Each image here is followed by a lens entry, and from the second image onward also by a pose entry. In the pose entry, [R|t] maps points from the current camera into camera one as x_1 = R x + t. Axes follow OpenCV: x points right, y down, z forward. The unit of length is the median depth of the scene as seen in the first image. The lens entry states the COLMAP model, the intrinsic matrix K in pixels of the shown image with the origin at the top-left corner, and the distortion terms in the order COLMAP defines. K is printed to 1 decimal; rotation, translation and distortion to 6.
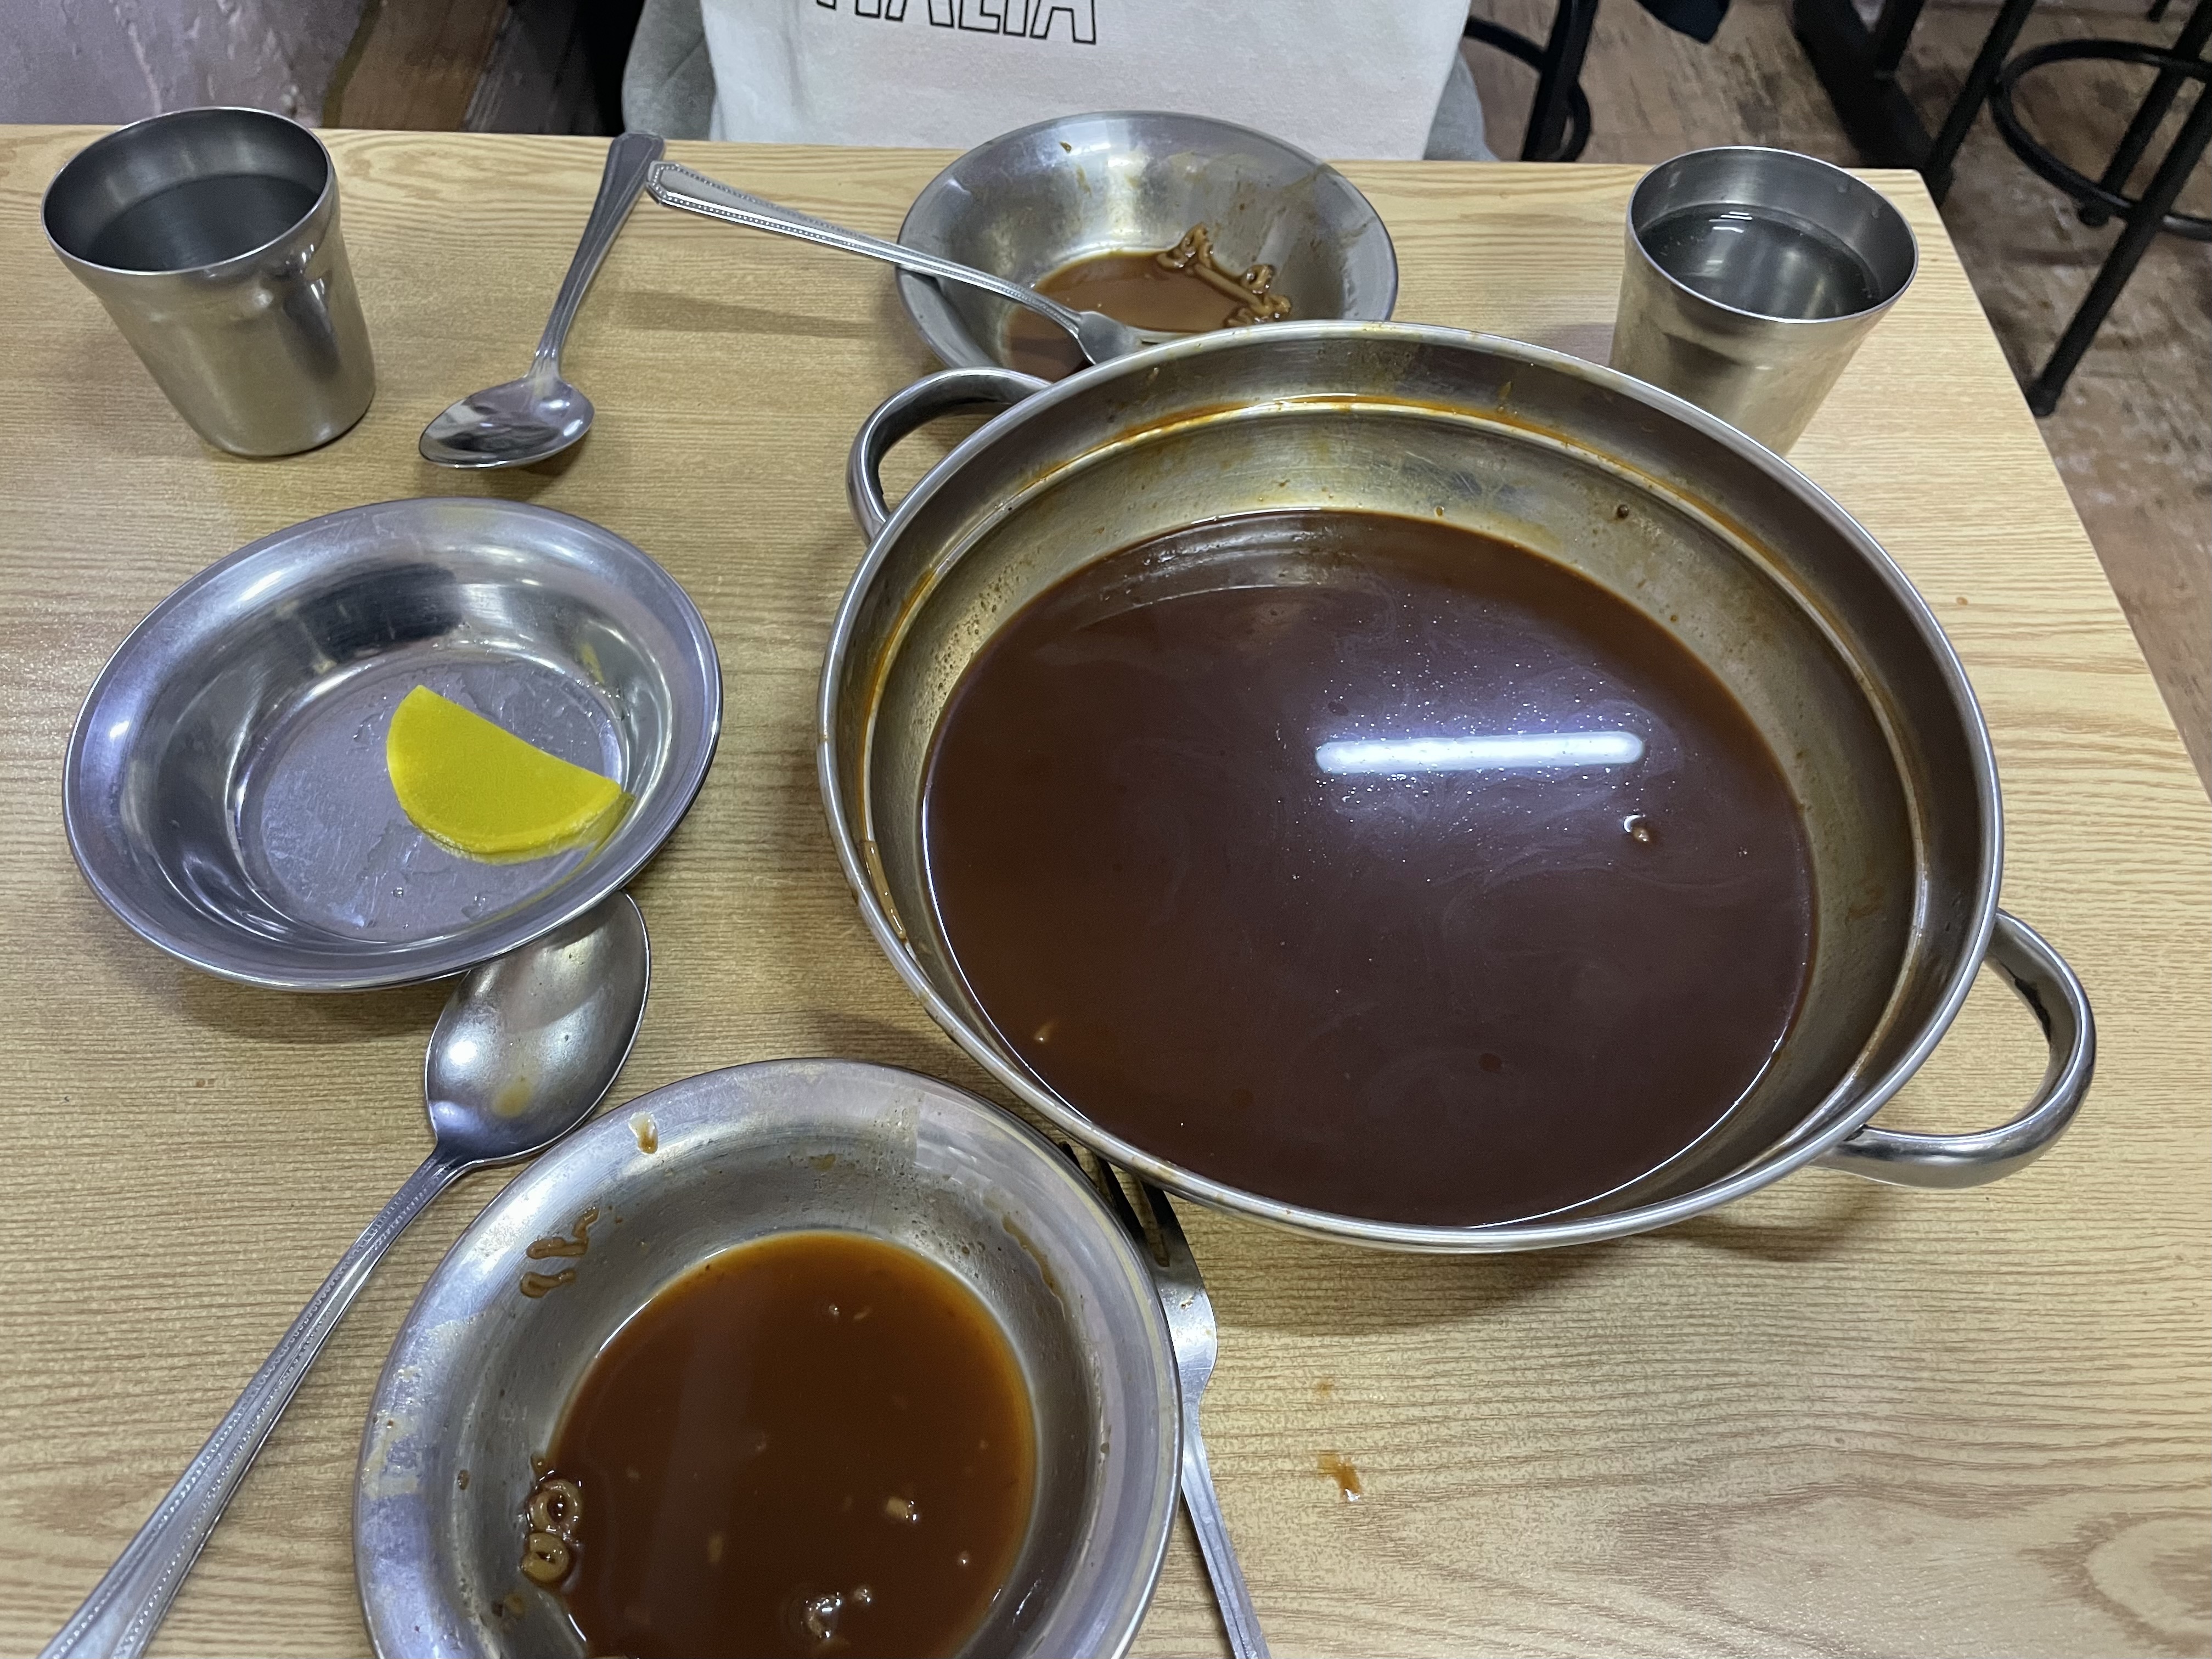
lens RADIAL K [[1803.6, 0, 1106.7], [0, 1803.6, 830.0], [0, 0, 1]] dist [0.080389, -0.136983]
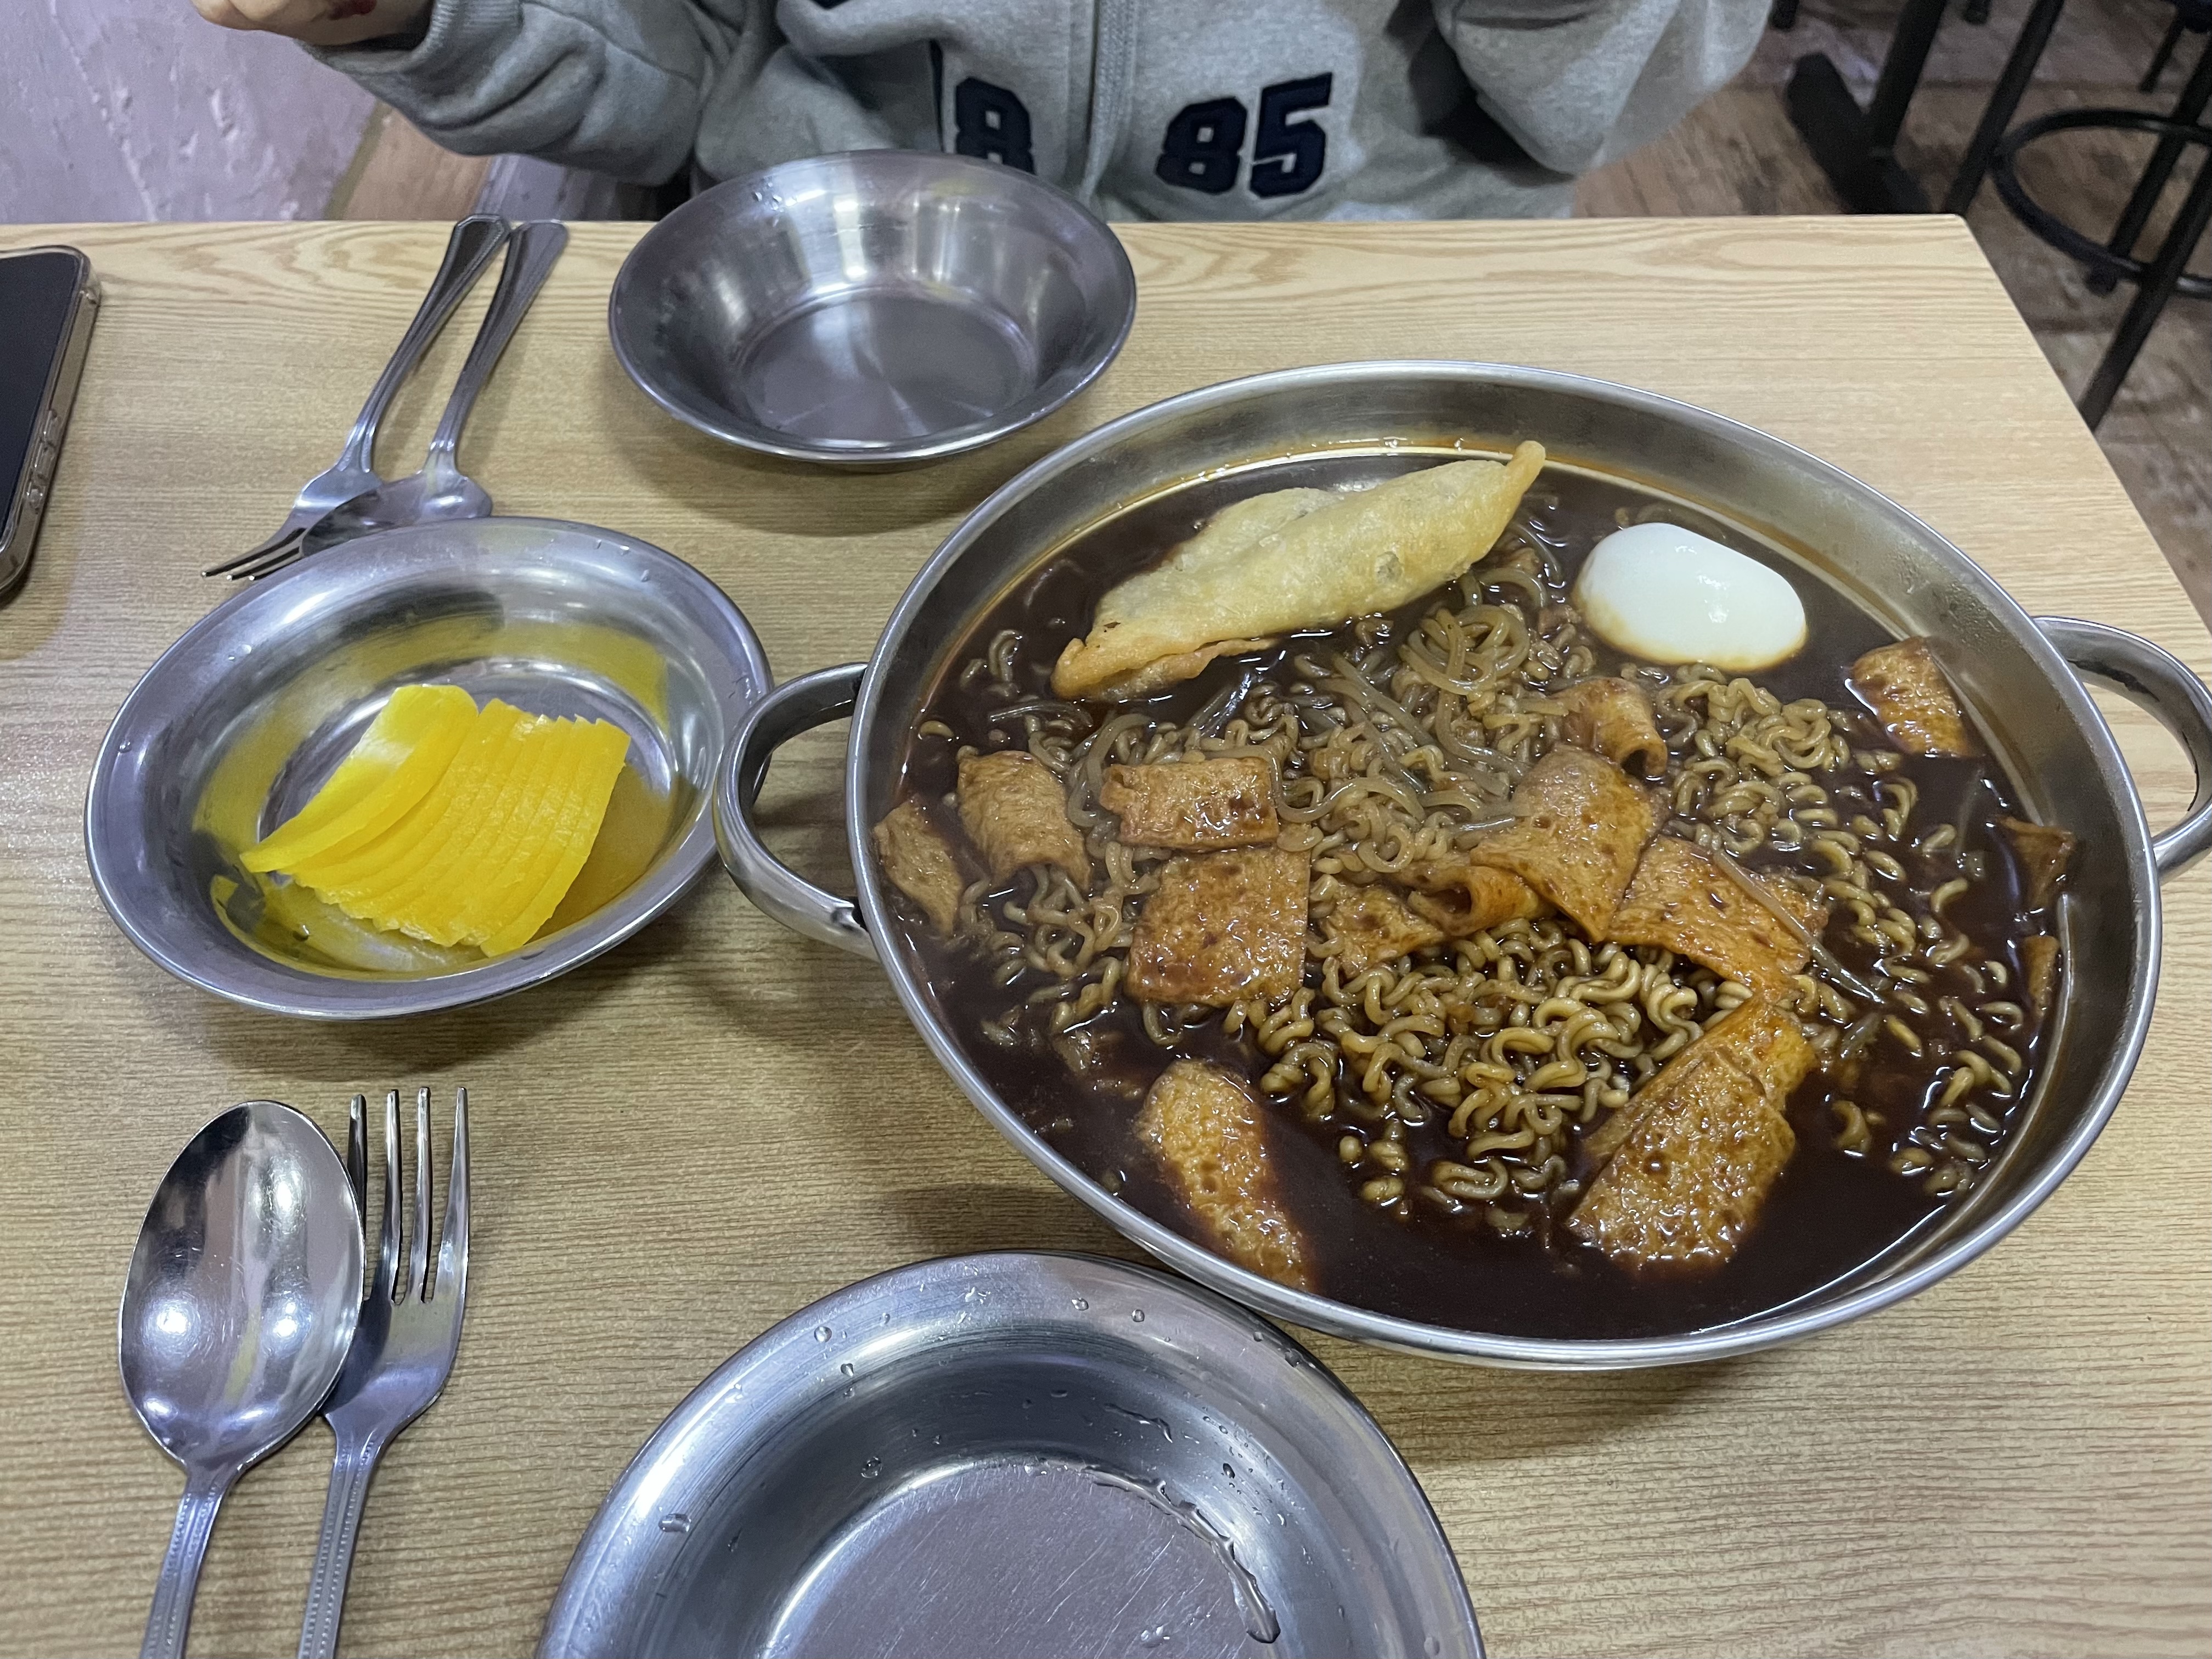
lens RADIAL K [[1803.6, 0, 1110.8], [0, 1803.6, 793.9], [0, 0, 1]] dist [0.080389, -0.136983]
pose [[0.999585, -0.028088, -0.006379, -0.007122], [0.027541, 0.996889, -0.073843, 0.000091], [0.008433, 0.073637, 0.997249, 0.100663]]
